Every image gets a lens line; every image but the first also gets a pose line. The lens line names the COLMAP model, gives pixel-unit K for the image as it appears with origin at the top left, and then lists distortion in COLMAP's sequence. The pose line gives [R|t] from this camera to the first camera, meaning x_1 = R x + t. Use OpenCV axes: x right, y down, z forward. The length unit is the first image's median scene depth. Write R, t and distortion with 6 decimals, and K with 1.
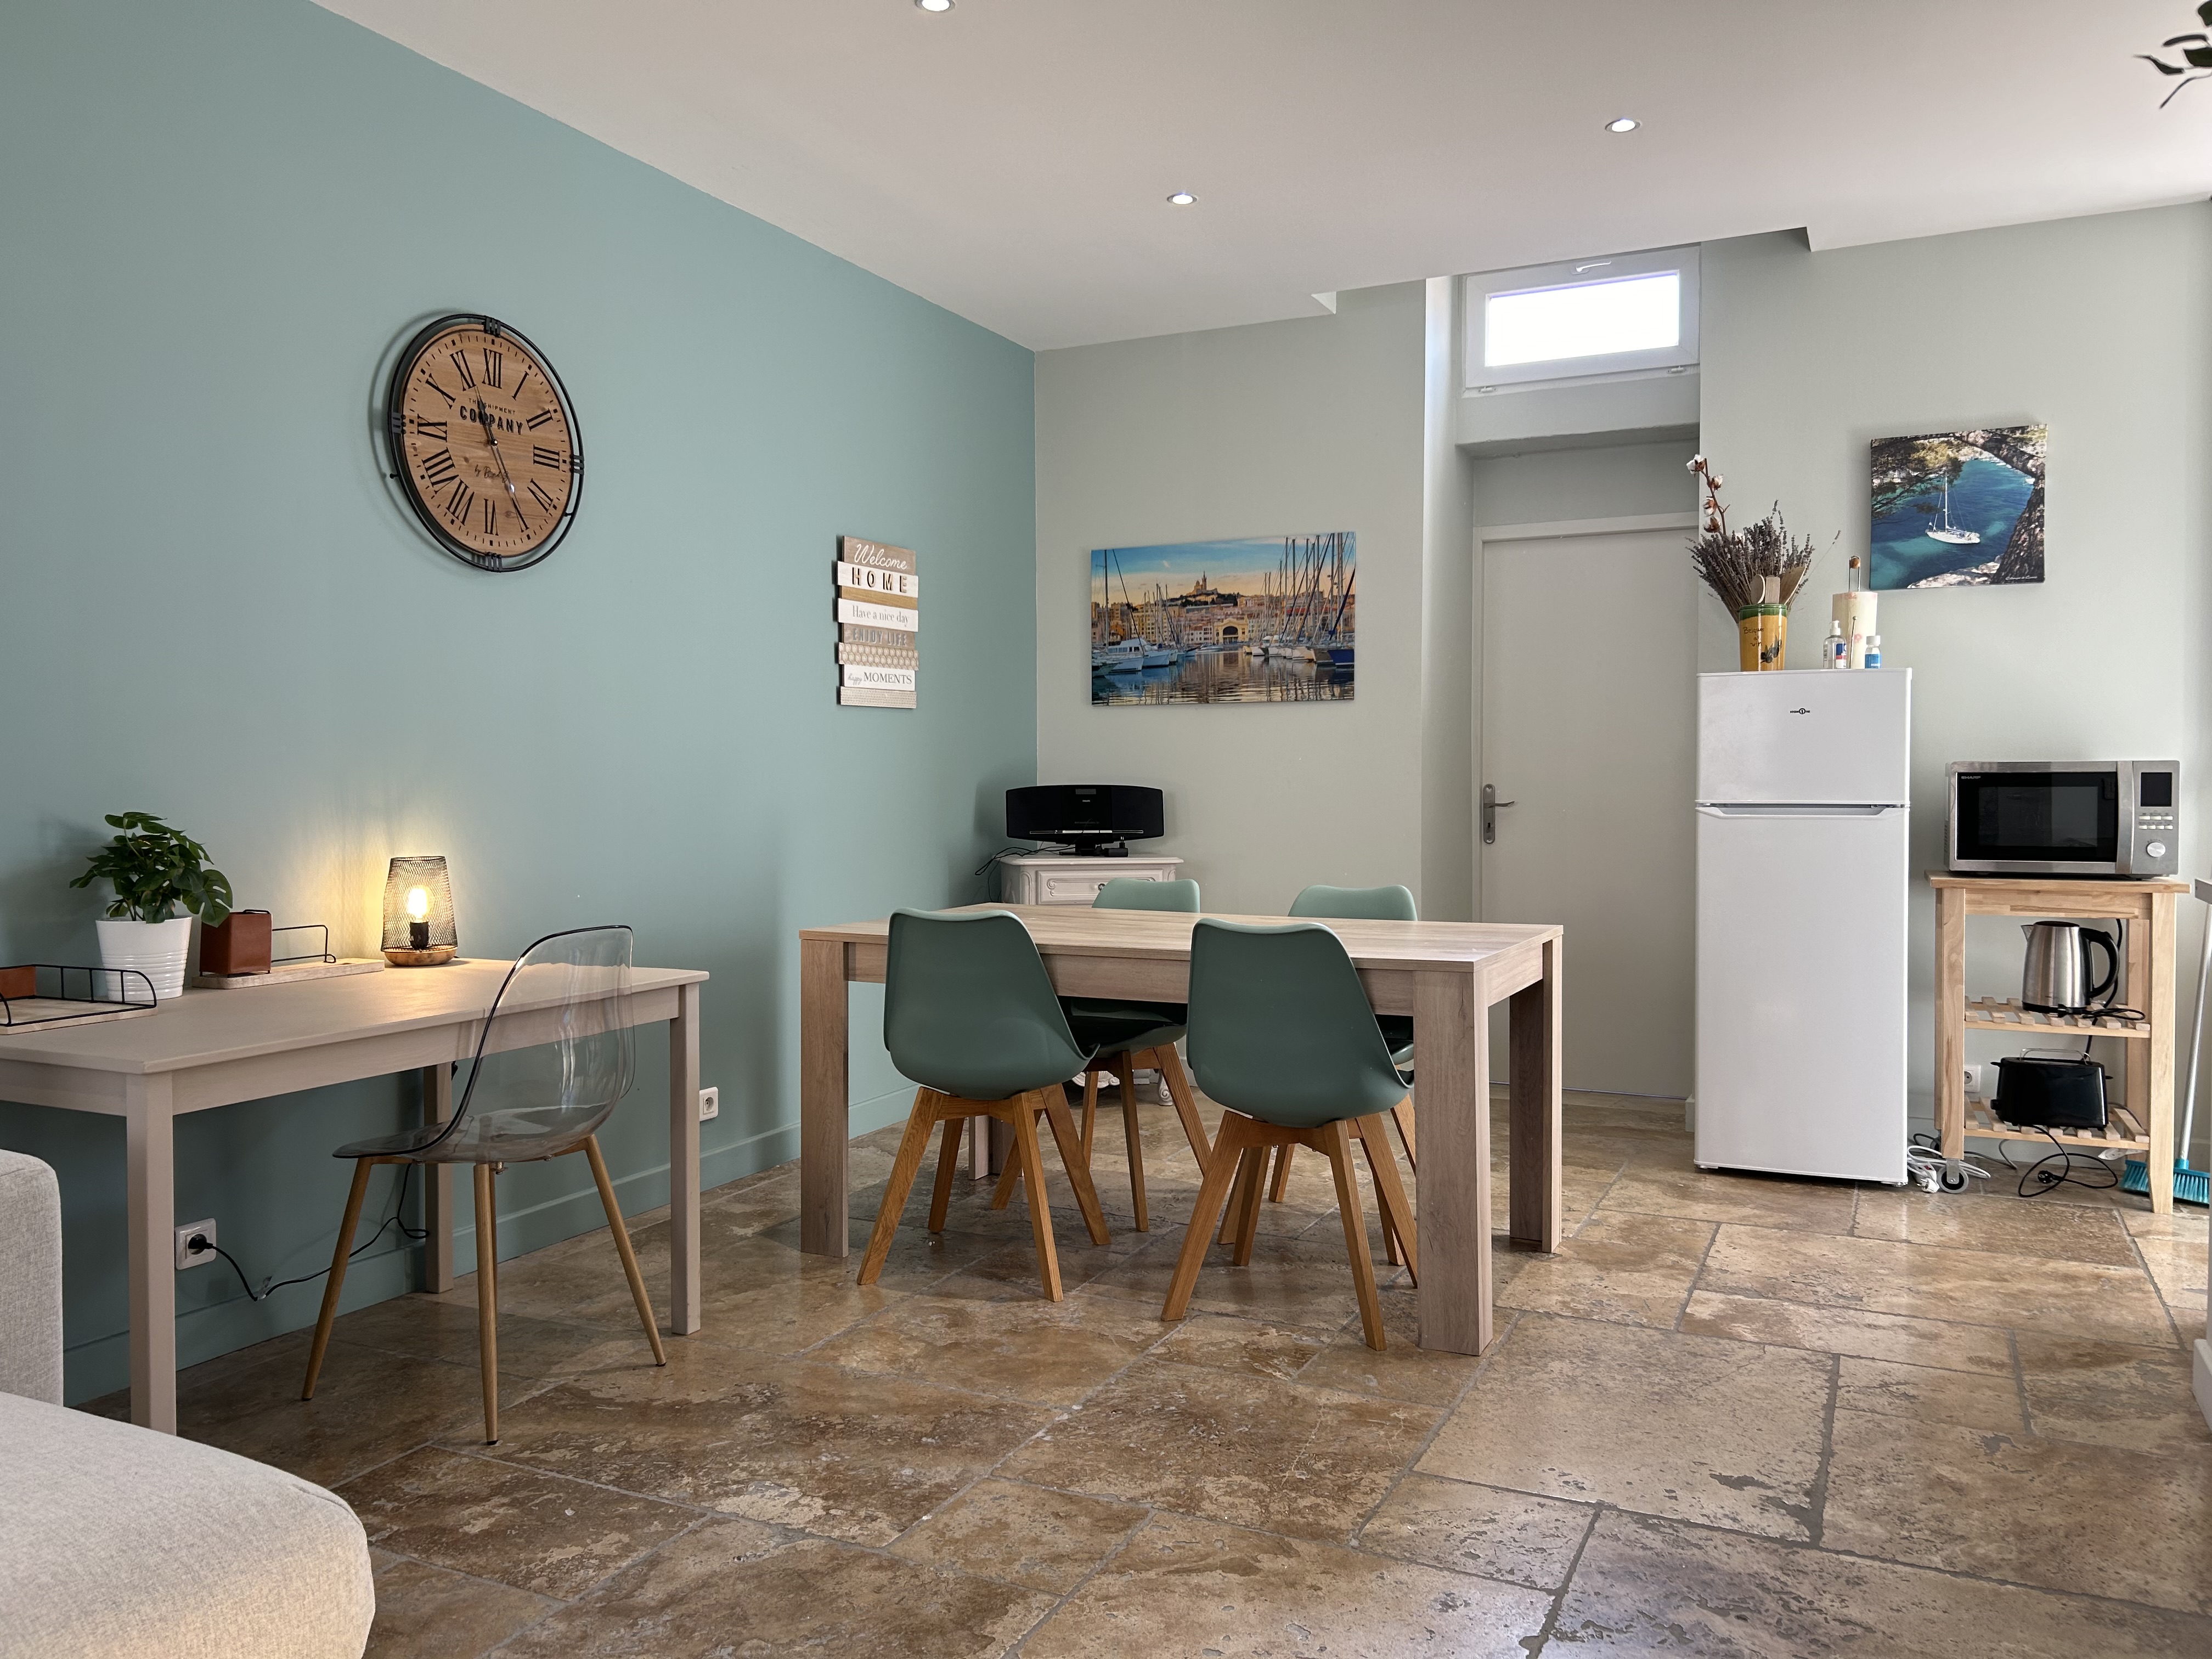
lens RADIAL K [[1663.8, 0, 1105.0], [0, 1663.8, 838.9], [0, 0, 1]] dist [0.017808, -0.017447]
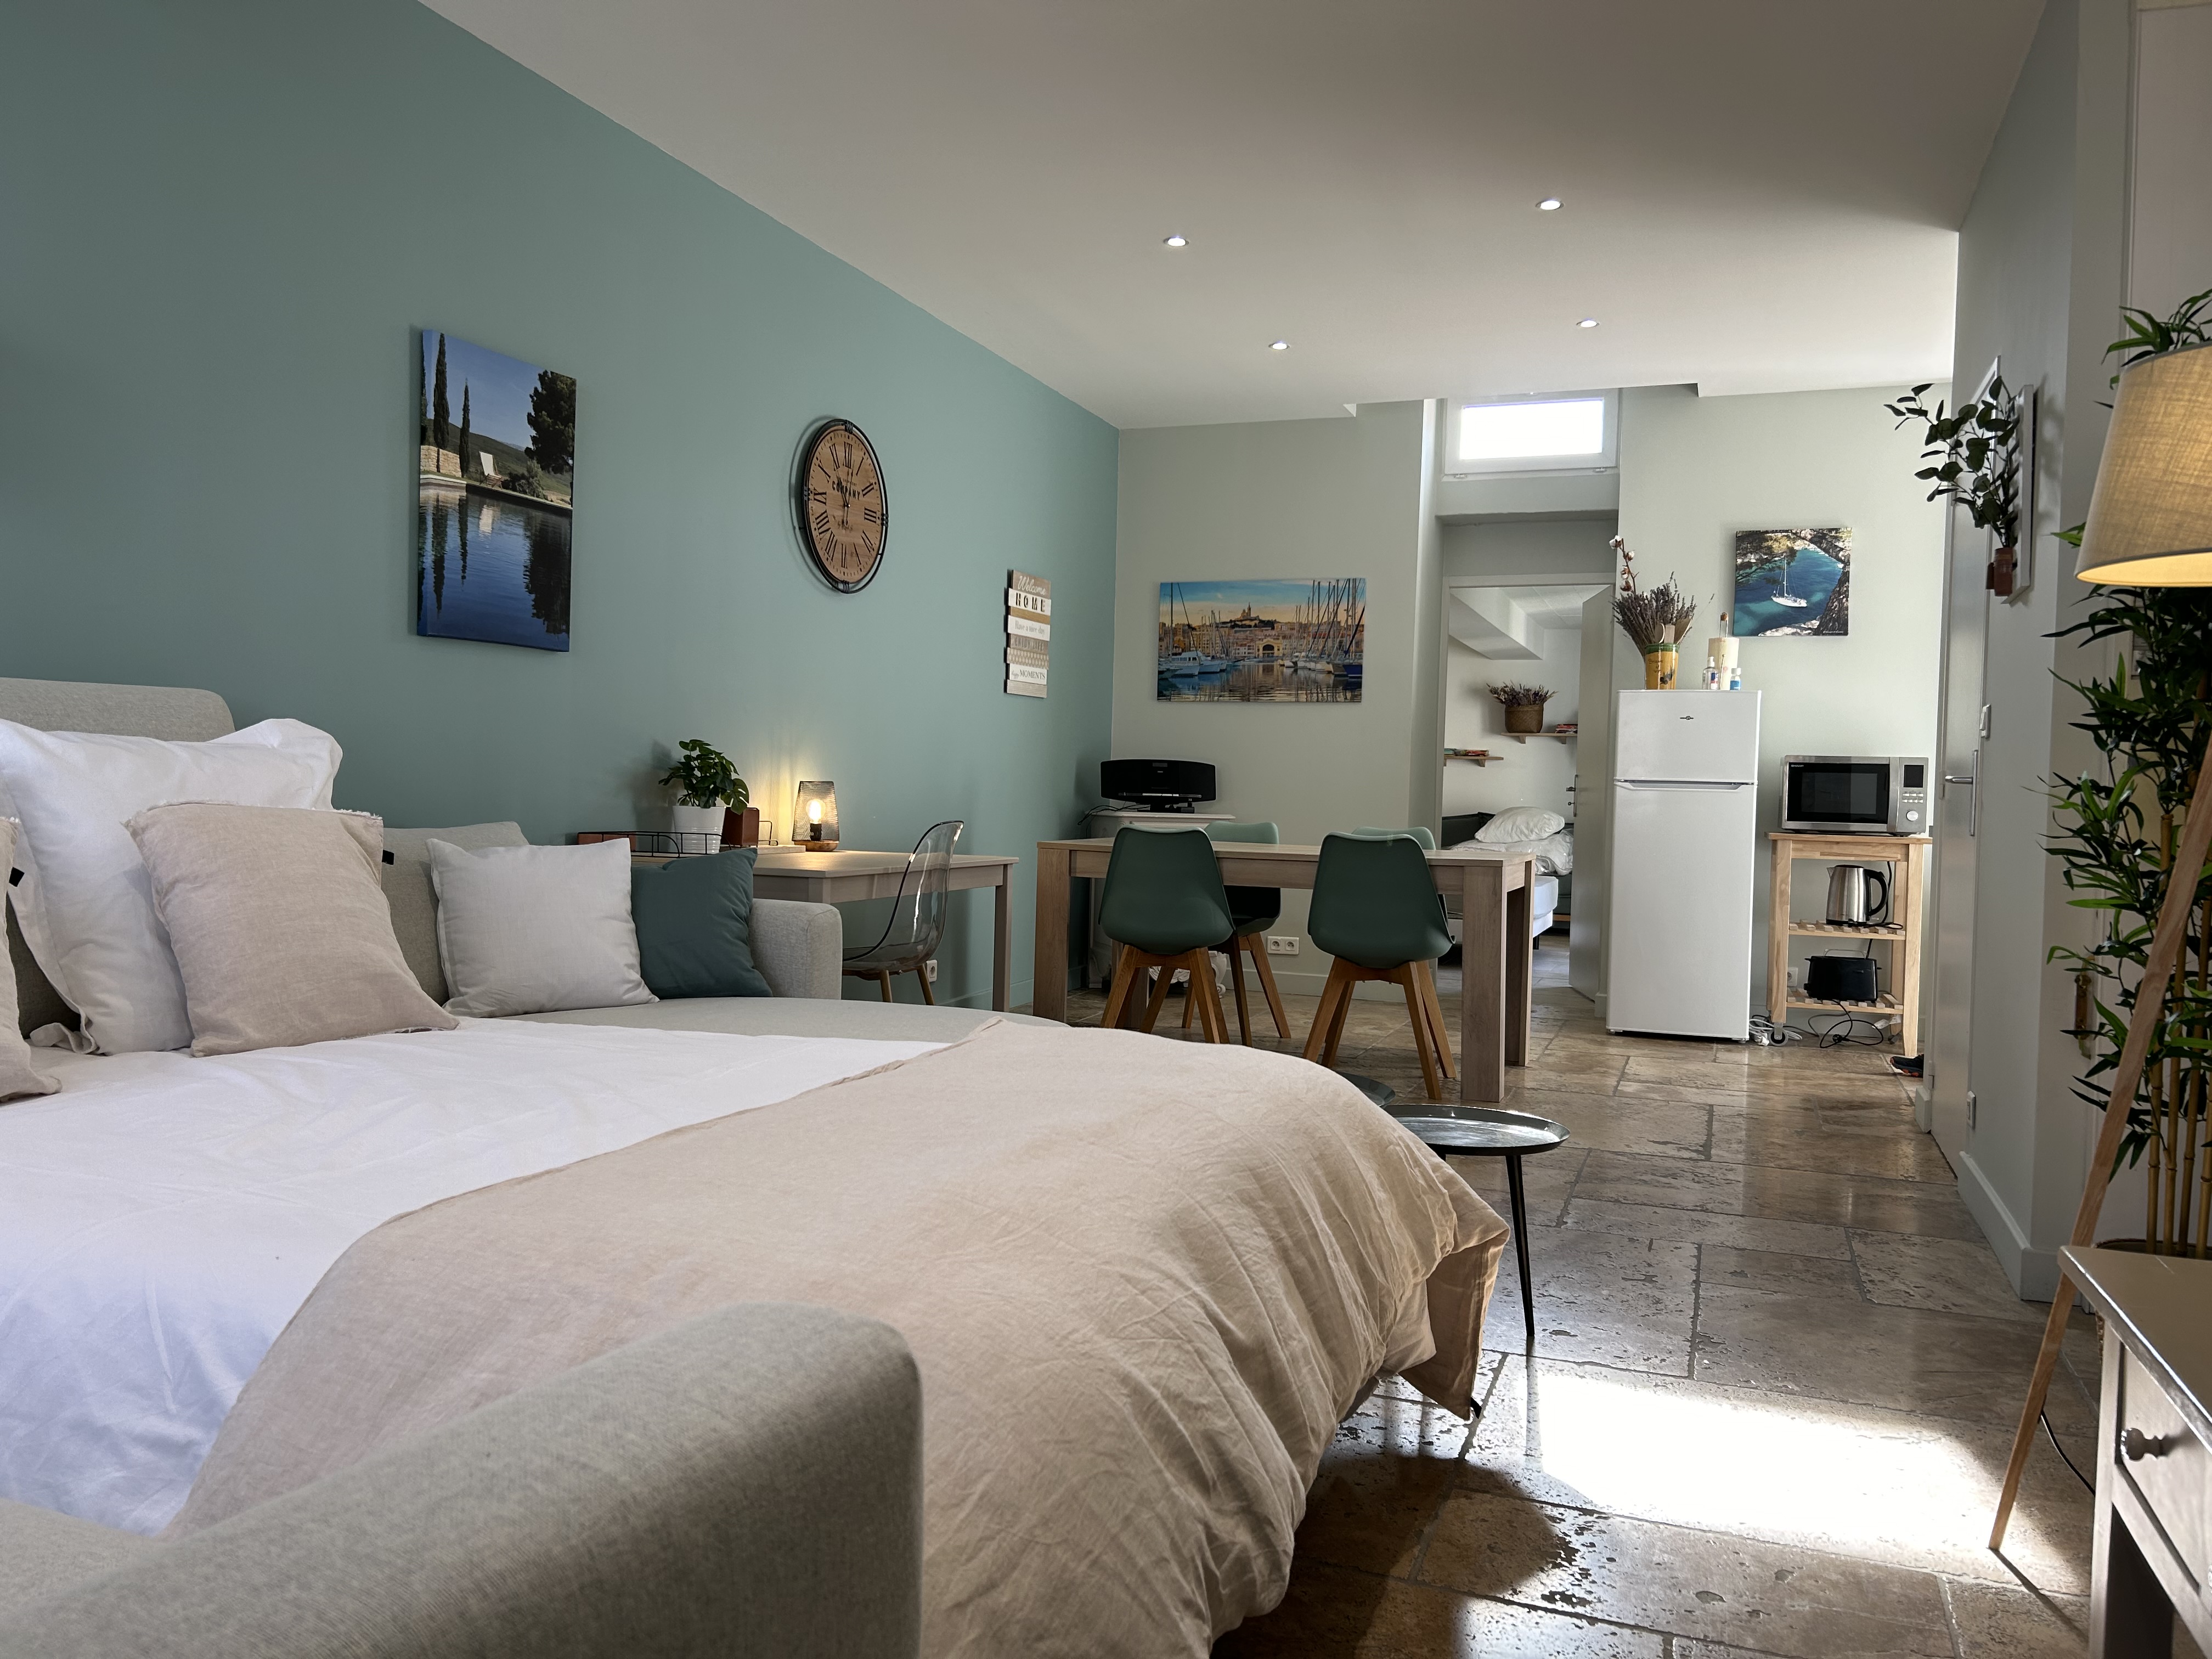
lens RADIAL K [[1663.8, 0, 1115.7], [0, 1663.8, 855.6], [0, 0, 1]] dist [0.017808, -0.017447]
pose [[0.995340, 0.023905, 0.093413, -0.225504], [-0.024294, 0.999700, 0.003026, 0.054330], [-0.093313, -0.005282, 0.995623, -0.429313]]
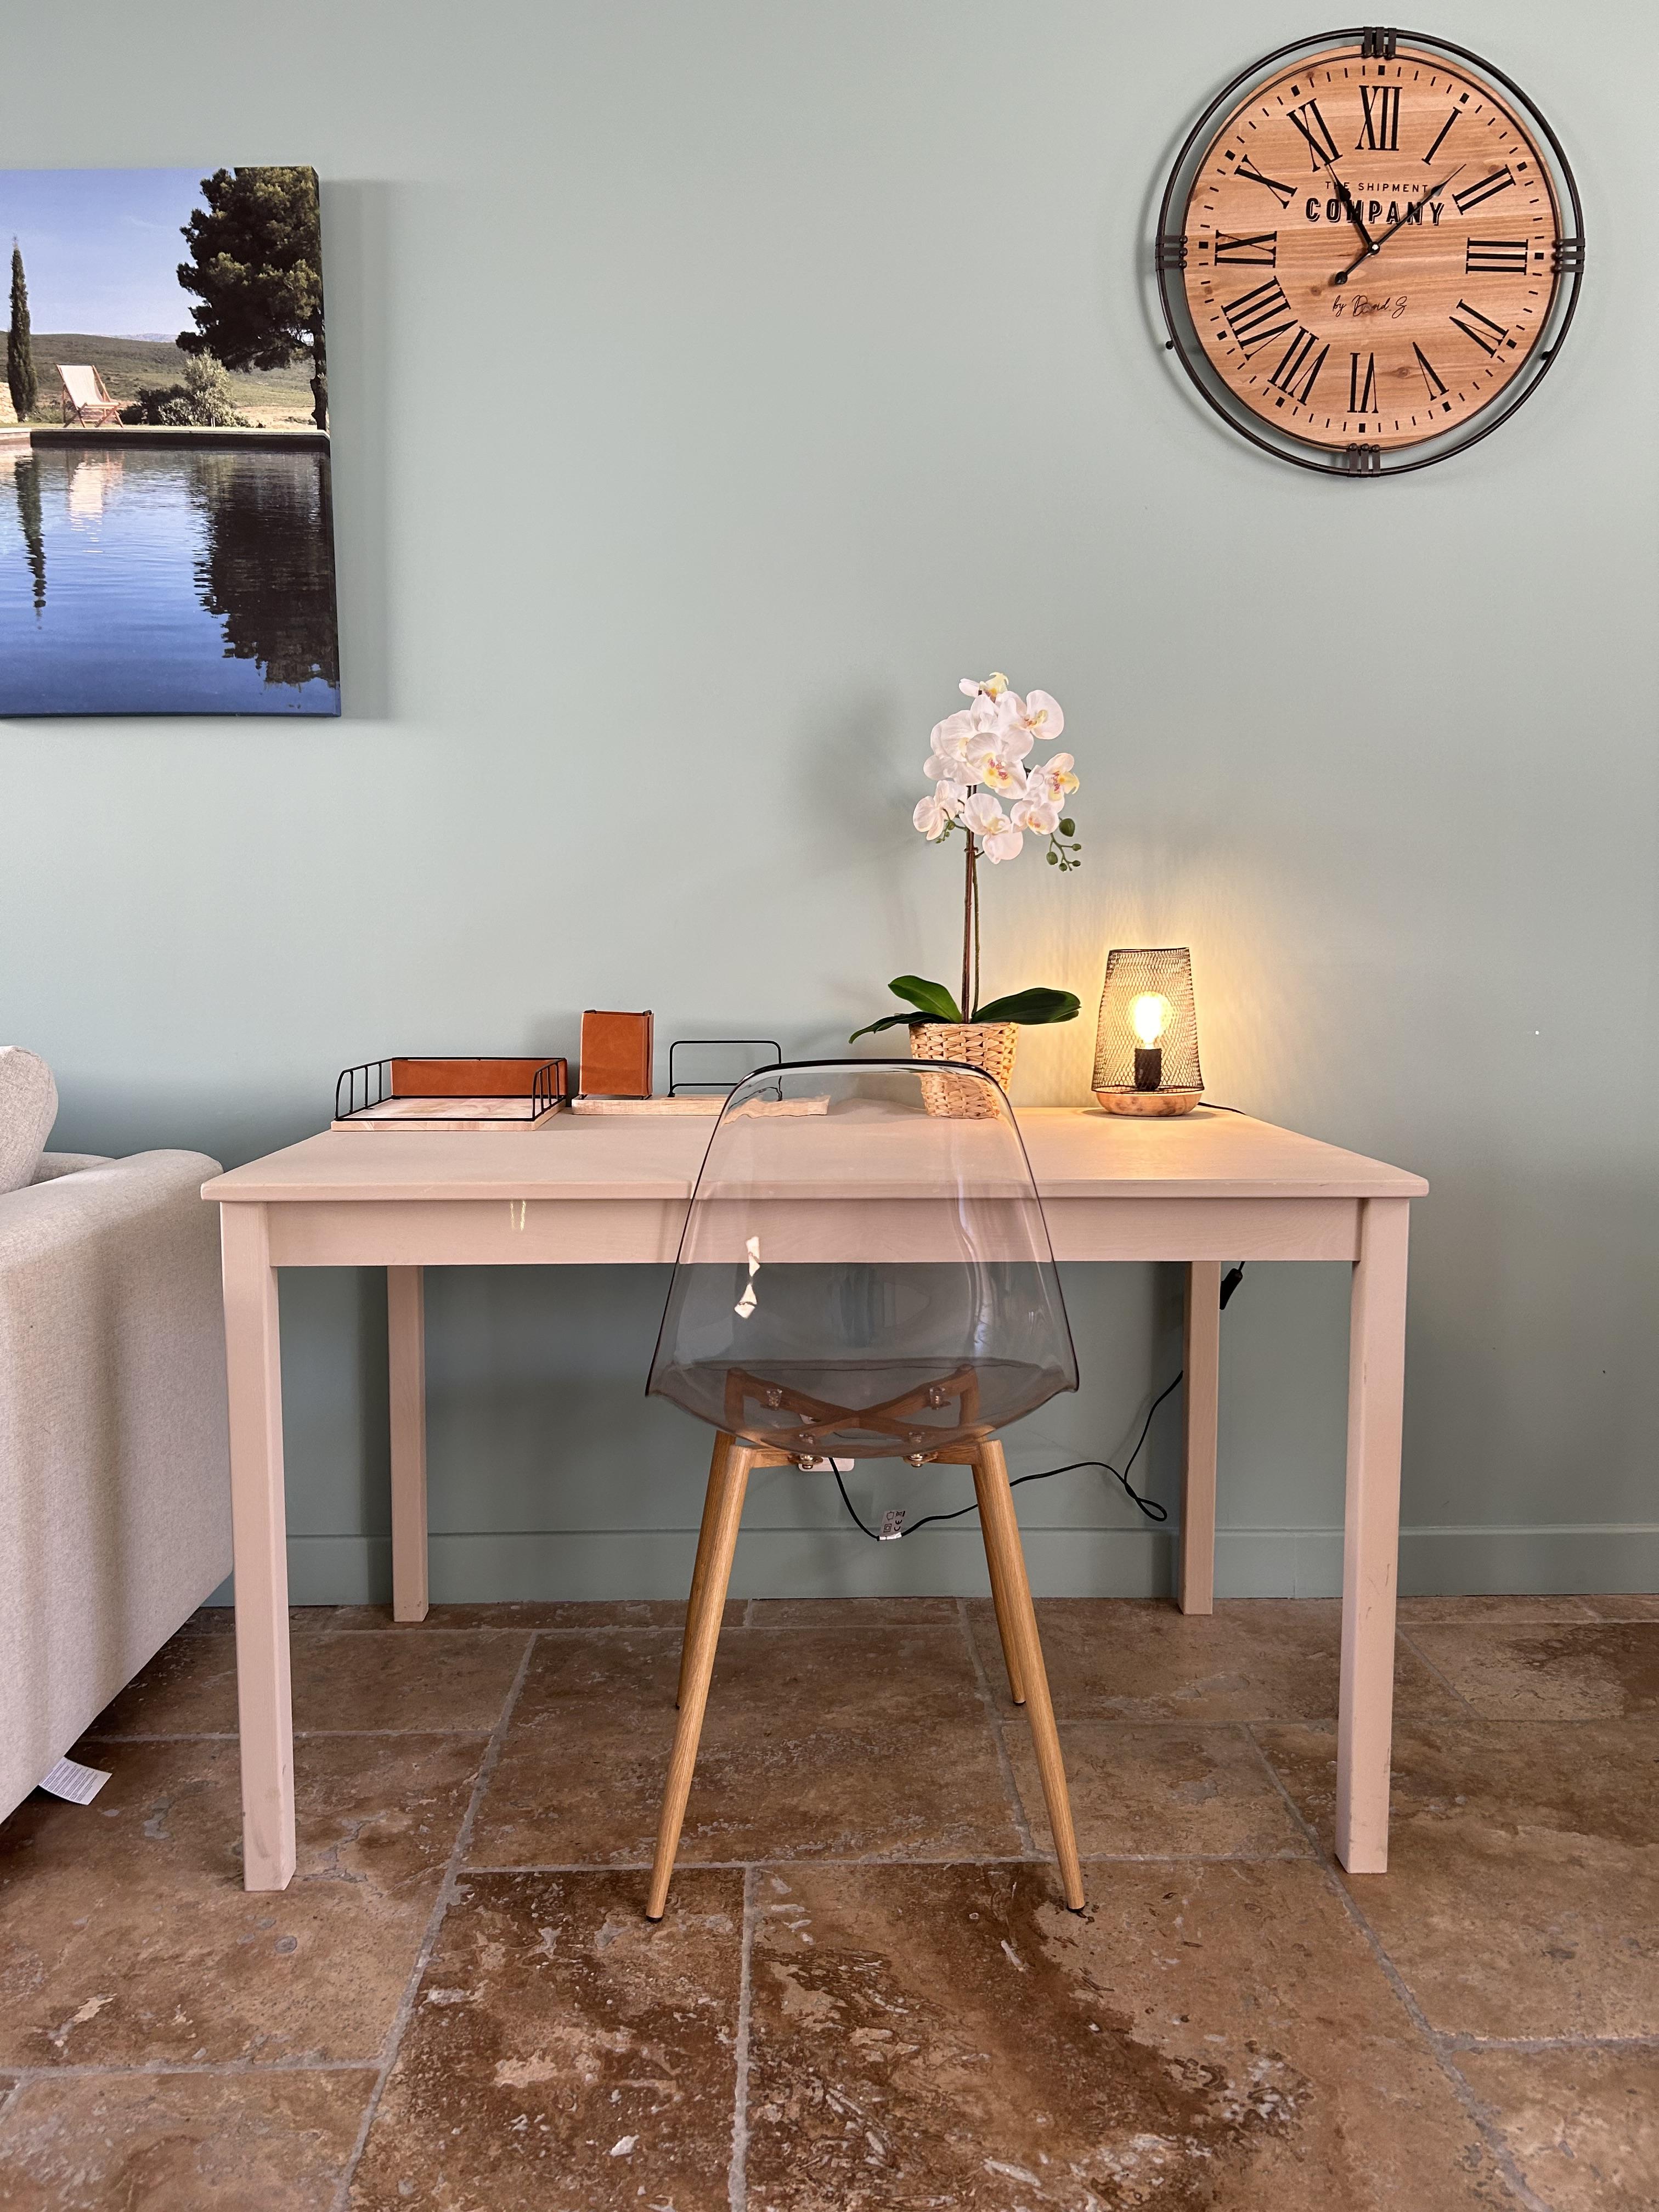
lens RADIAL K [[1663.8, 0, 823.6], [0, 1663.8, 1131.2], [0, 0, 1]] dist [0.017808, -0.017447]
pose [[0.461746, 0.098075, -0.881574, 0.082004], [-0.032396, 0.995070, 0.093733, 0.020130], [0.886420, -0.014722, 0.462647, 0.476901]]
